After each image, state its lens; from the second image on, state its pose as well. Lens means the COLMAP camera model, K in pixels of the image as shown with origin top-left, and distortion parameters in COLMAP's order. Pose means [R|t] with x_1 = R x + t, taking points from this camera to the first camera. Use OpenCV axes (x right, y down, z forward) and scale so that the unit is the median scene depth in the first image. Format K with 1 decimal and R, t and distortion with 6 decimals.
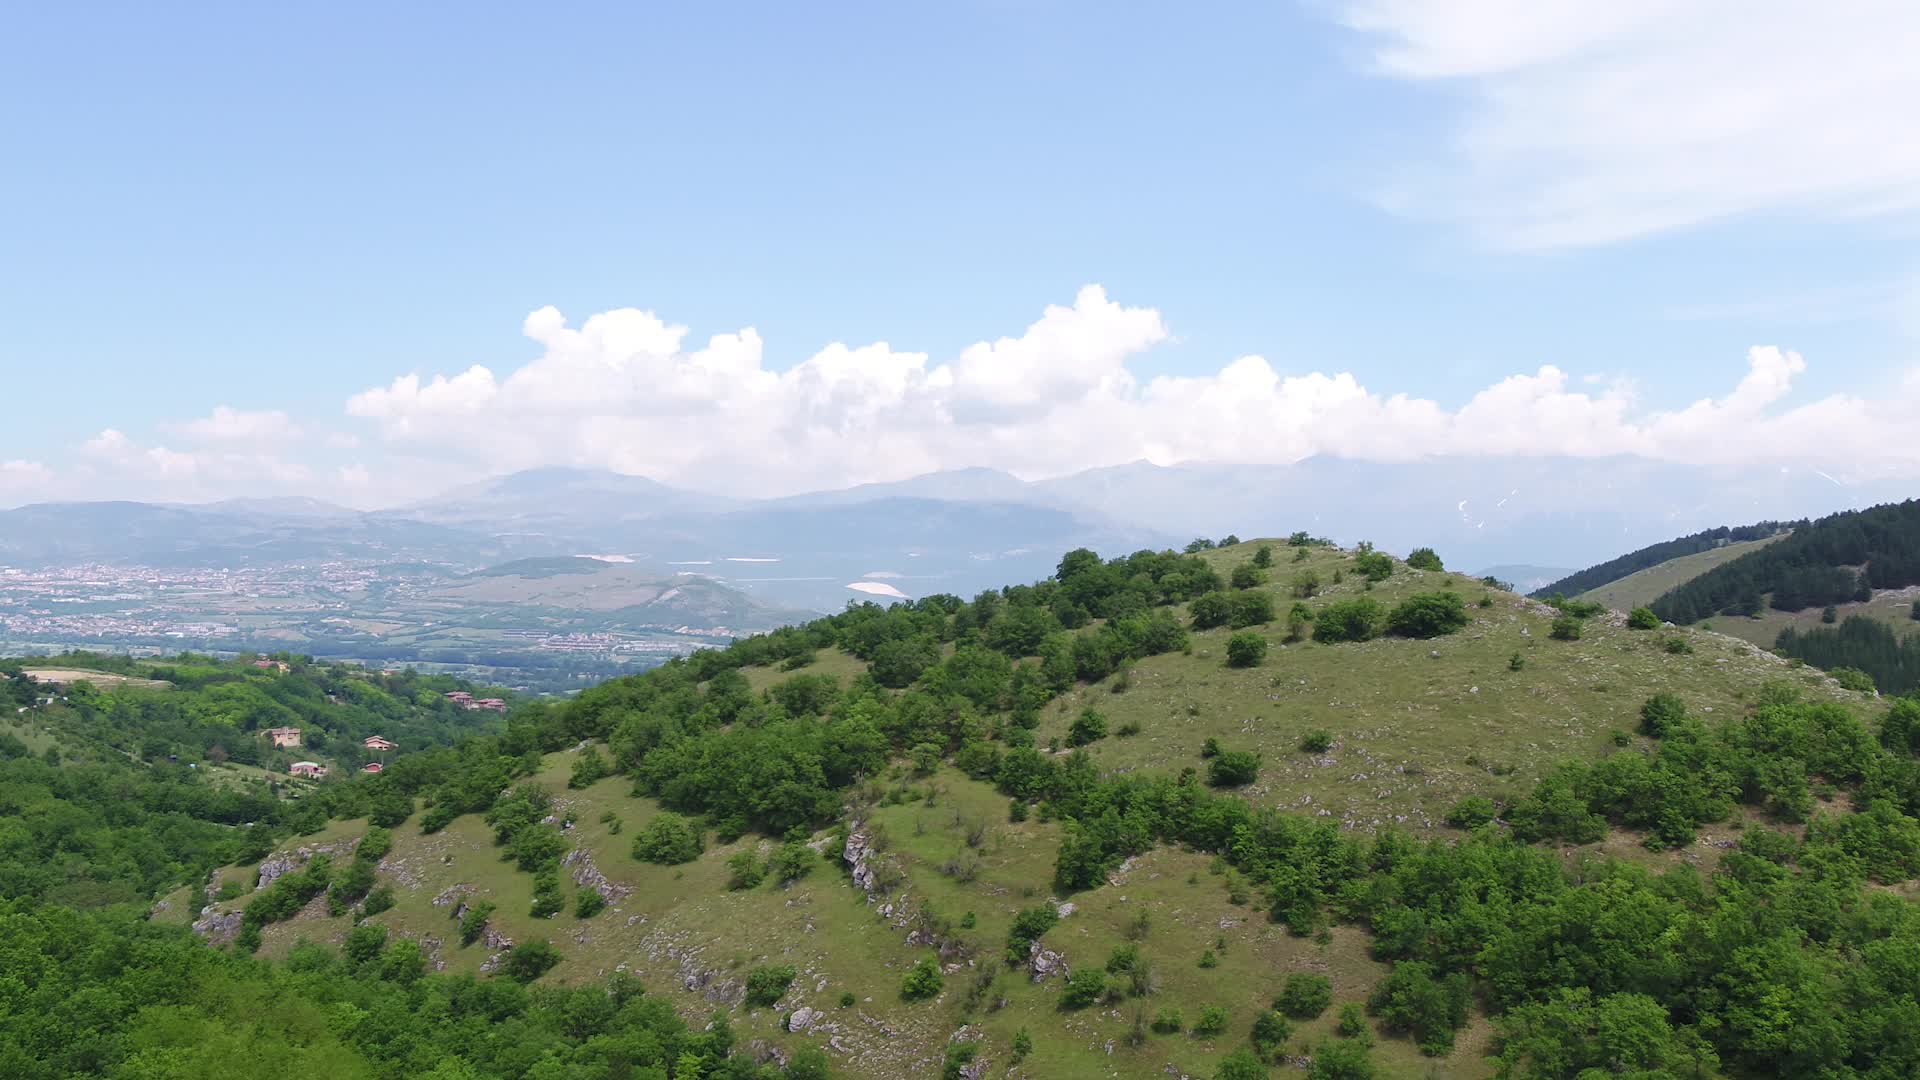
lens RADIAL K [[1674.1, 0, 964.7], [0, 1674.1, 501.8], [0, 0, 1]] dist [-0.013344, 0.017408]
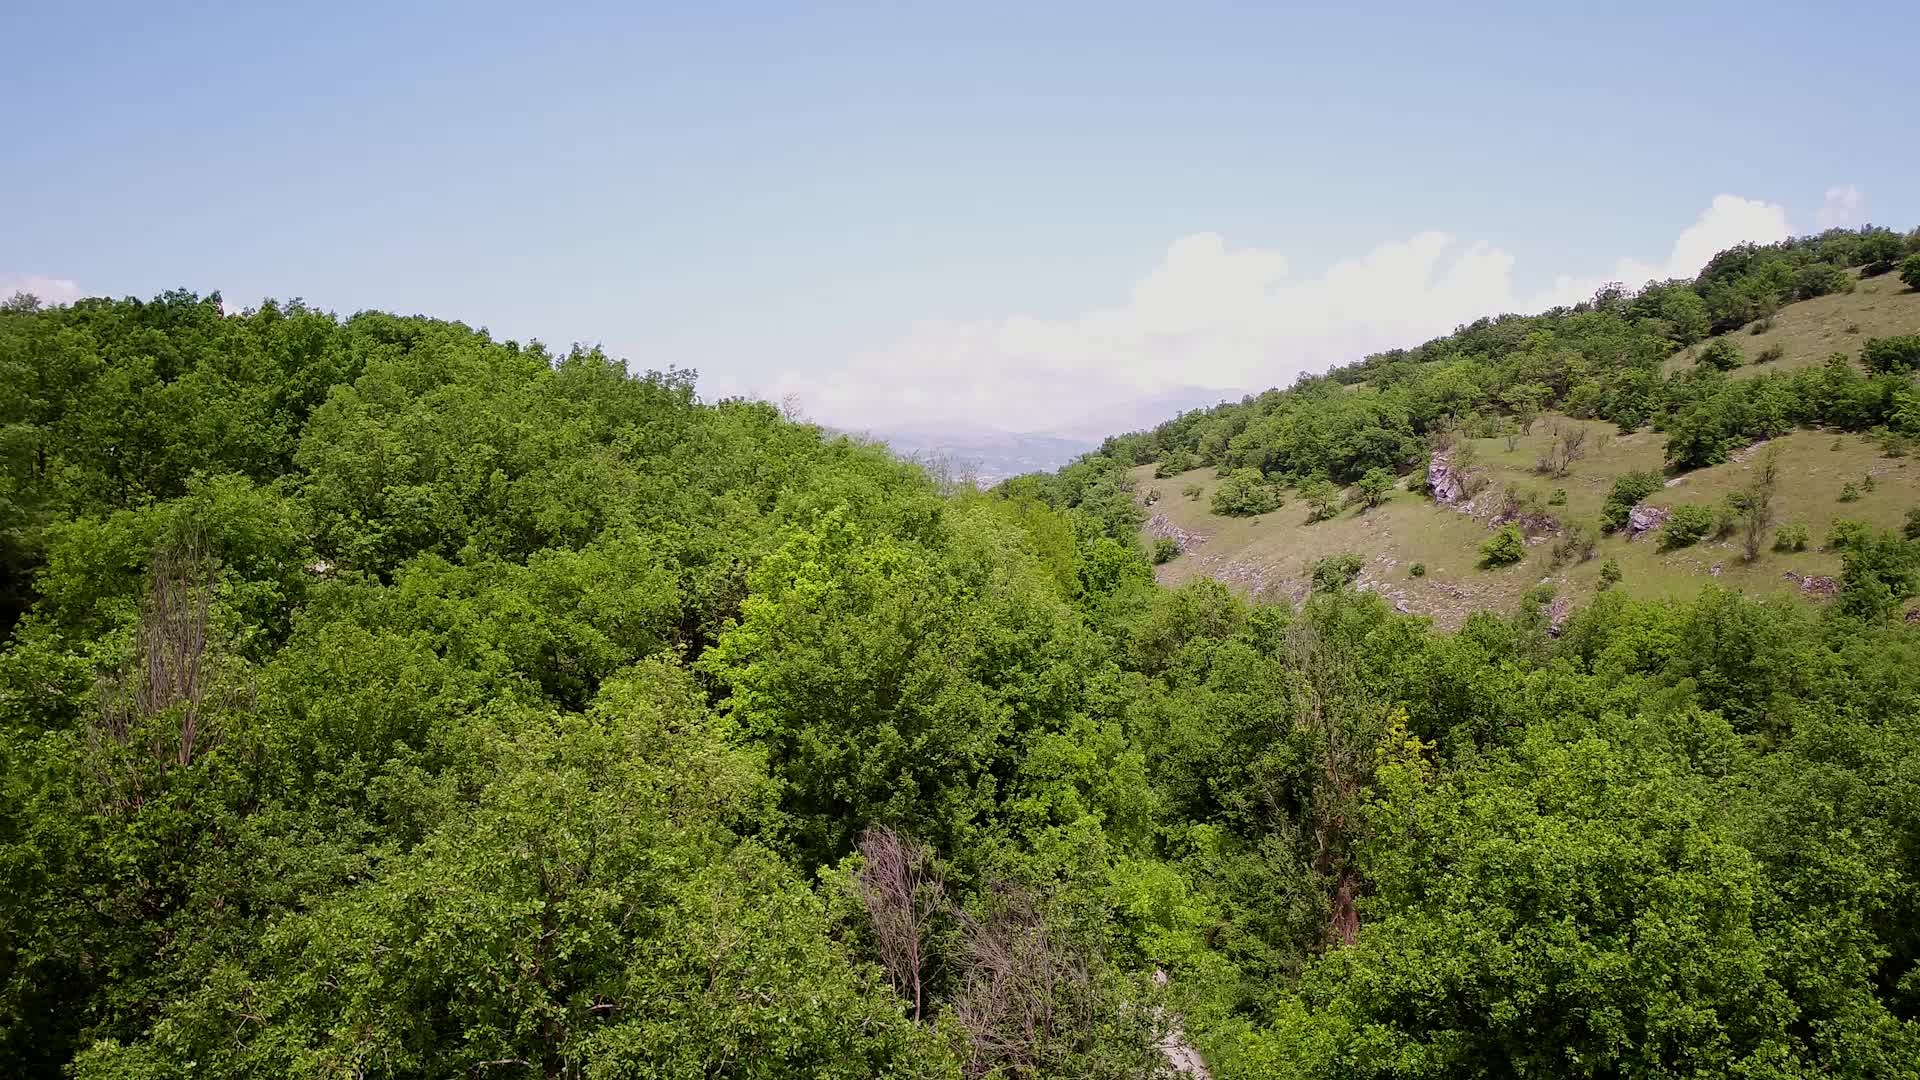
lens RADIAL K [[1674.1, 0, 964.7], [0, 1674.1, 501.8], [0, 0, 1]] dist [-0.013344, 0.017408]
pose [[0.930077, 0.005568, -0.367321, 0.024599], [0.010401, 0.999085, 0.041483, 0.146660], [0.367216, -0.042403, 0.929169, 0.032872]]
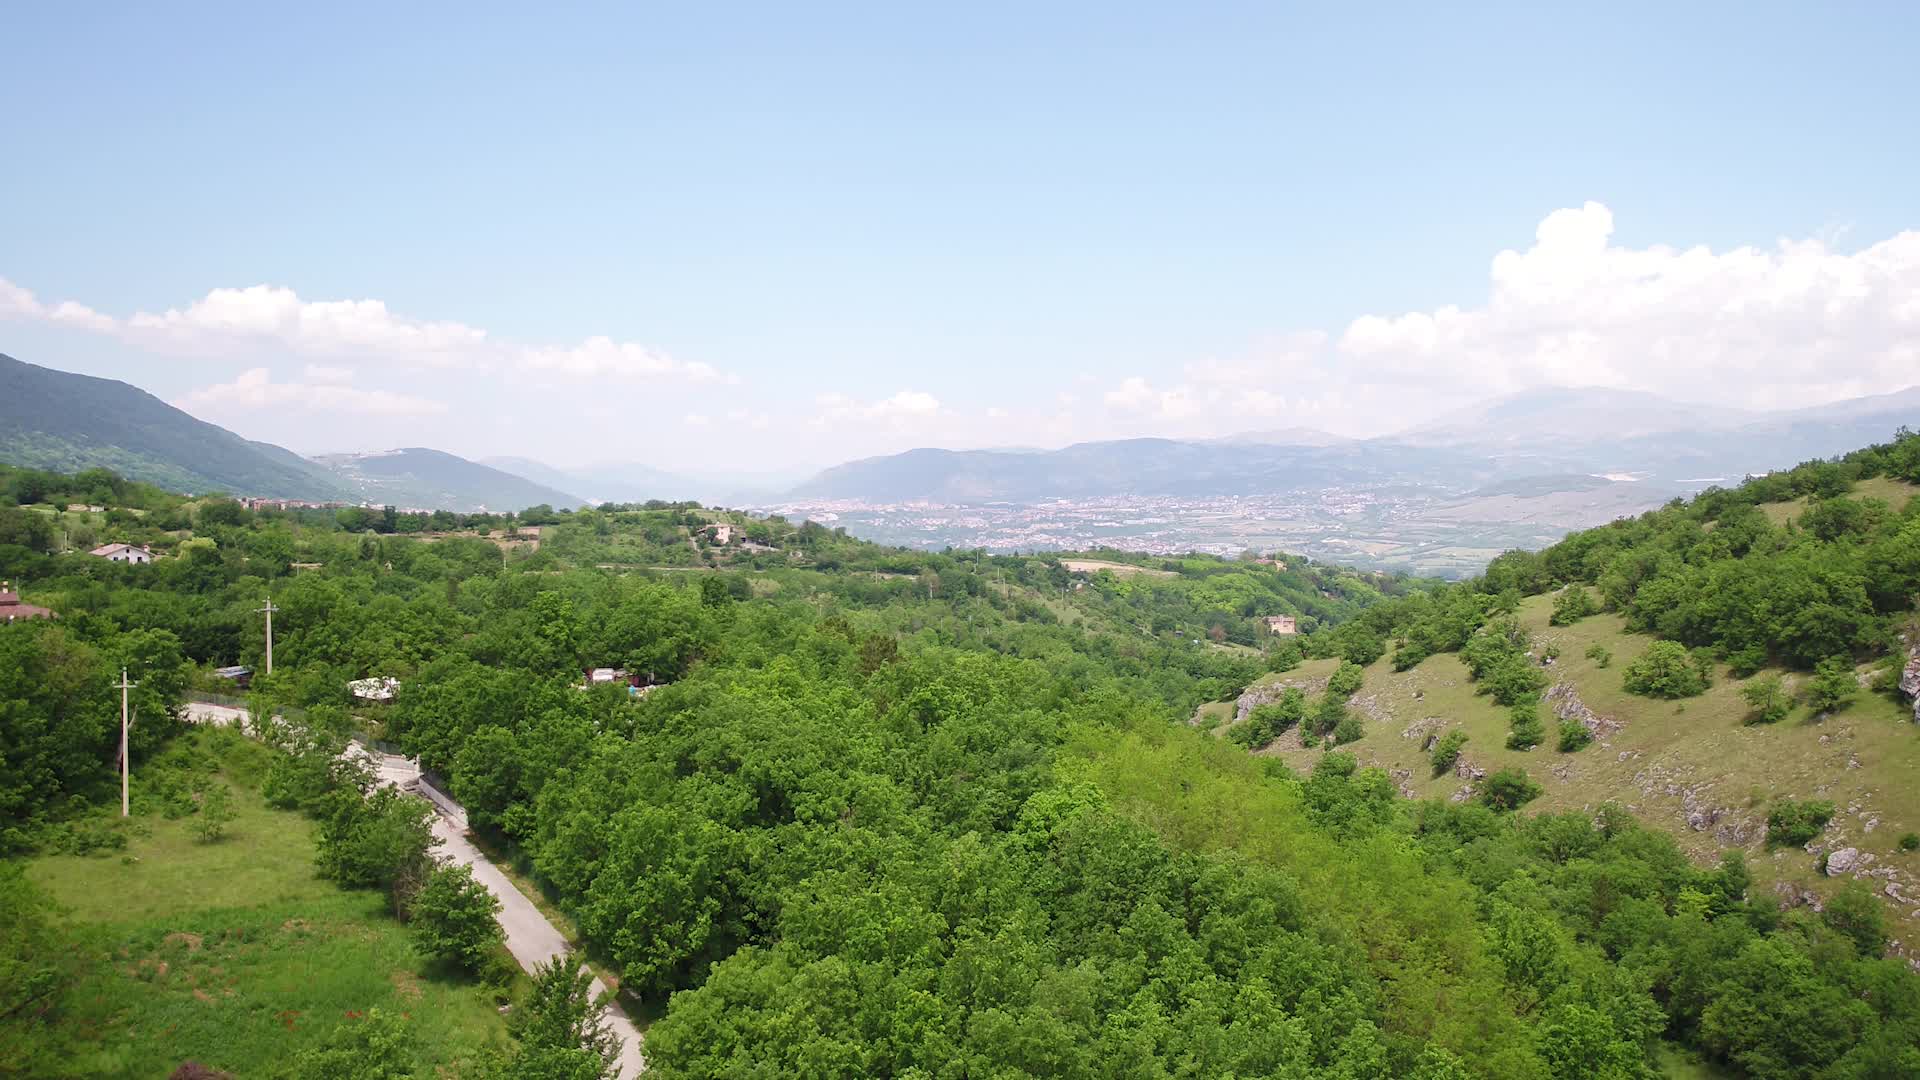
lens RADIAL K [[1674.1, 0, 964.7], [0, 1674.1, 501.8], [0, 0, 1]] dist [-0.013344, 0.017408]
pose [[0.837309, -0.015810, -0.546502, -0.007228], [0.039269, 0.998739, 0.031273, 0.065606], [0.545318, -0.047646, 0.836874, 0.077326]]
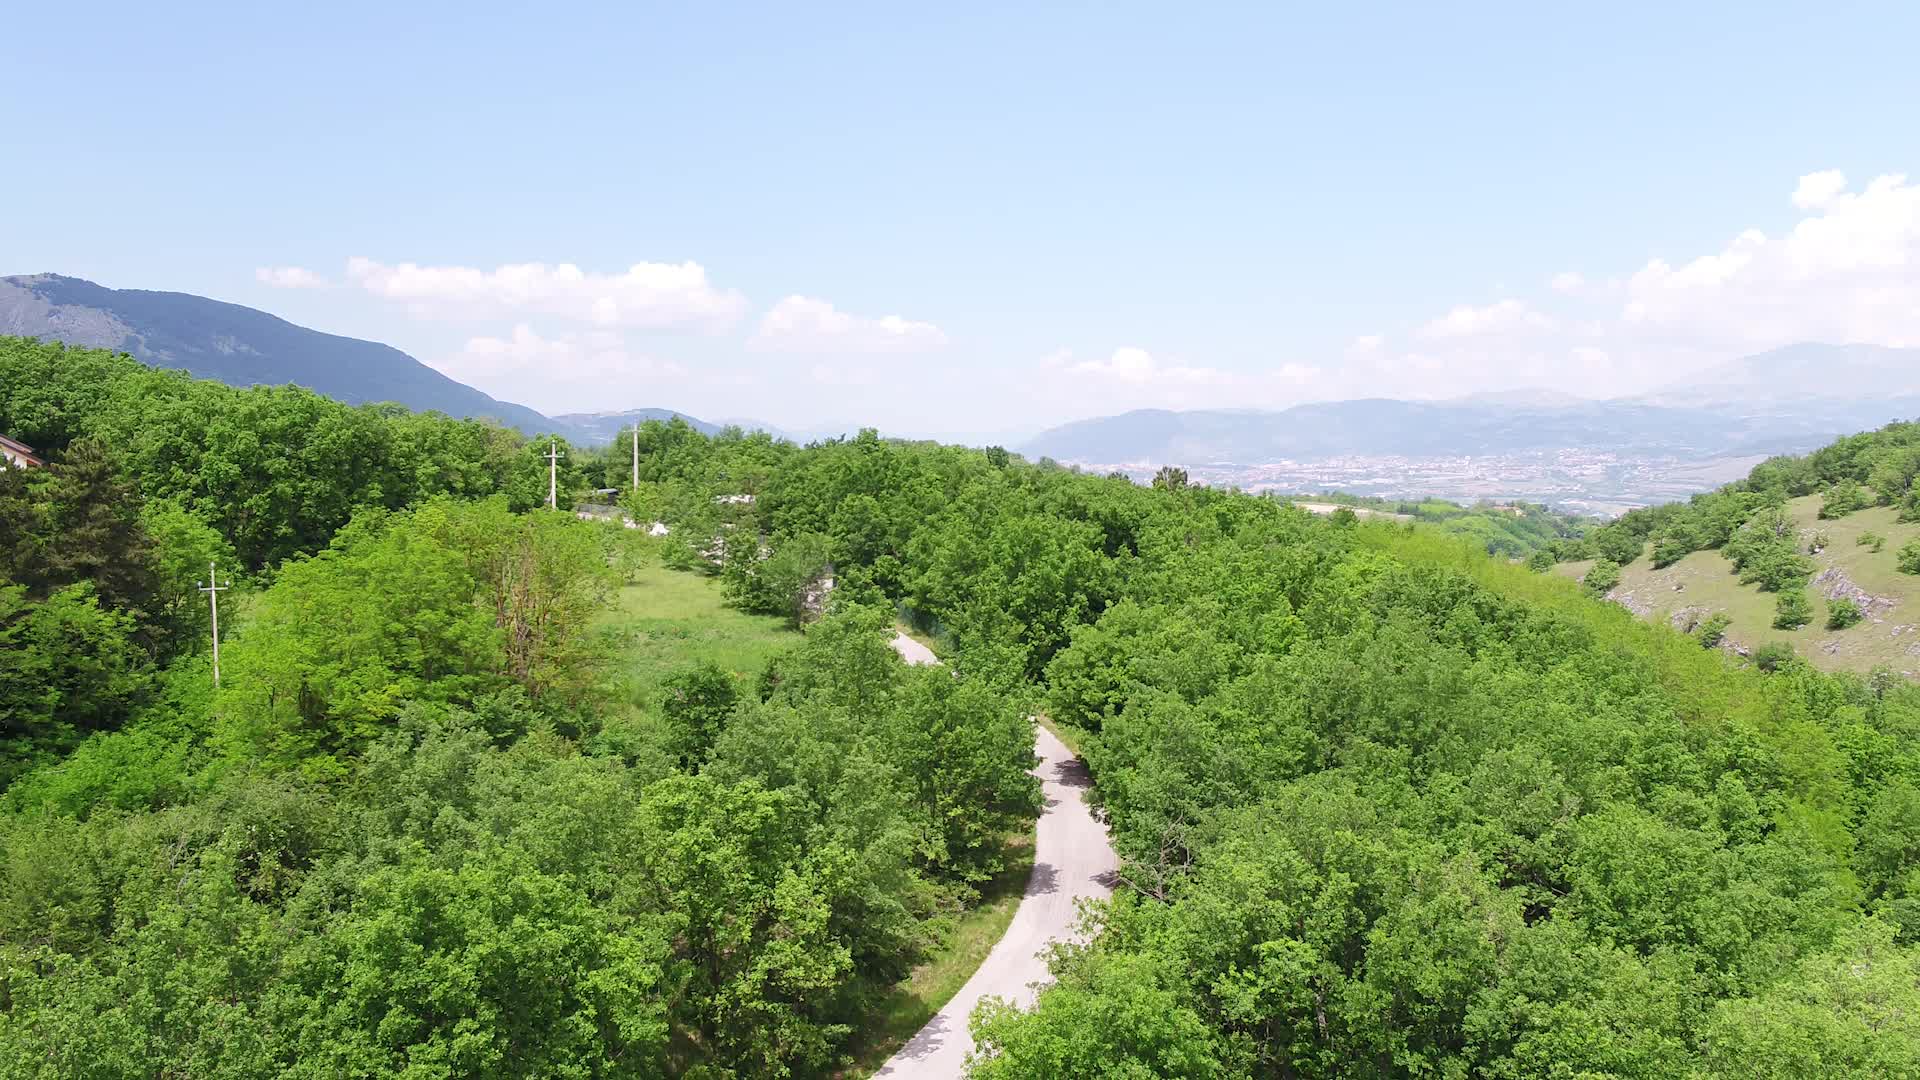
lens RADIAL K [[1674.1, 0, 964.7], [0, 1674.1, 501.8], [0, 0, 1]] dist [-0.013344, 0.017408]
pose [[0.759007, 0.001874, -0.651080, -0.000968], [0.038800, 0.998088, 0.048104, 0.103887], [0.649926, -0.061773, 0.757483, 0.024687]]
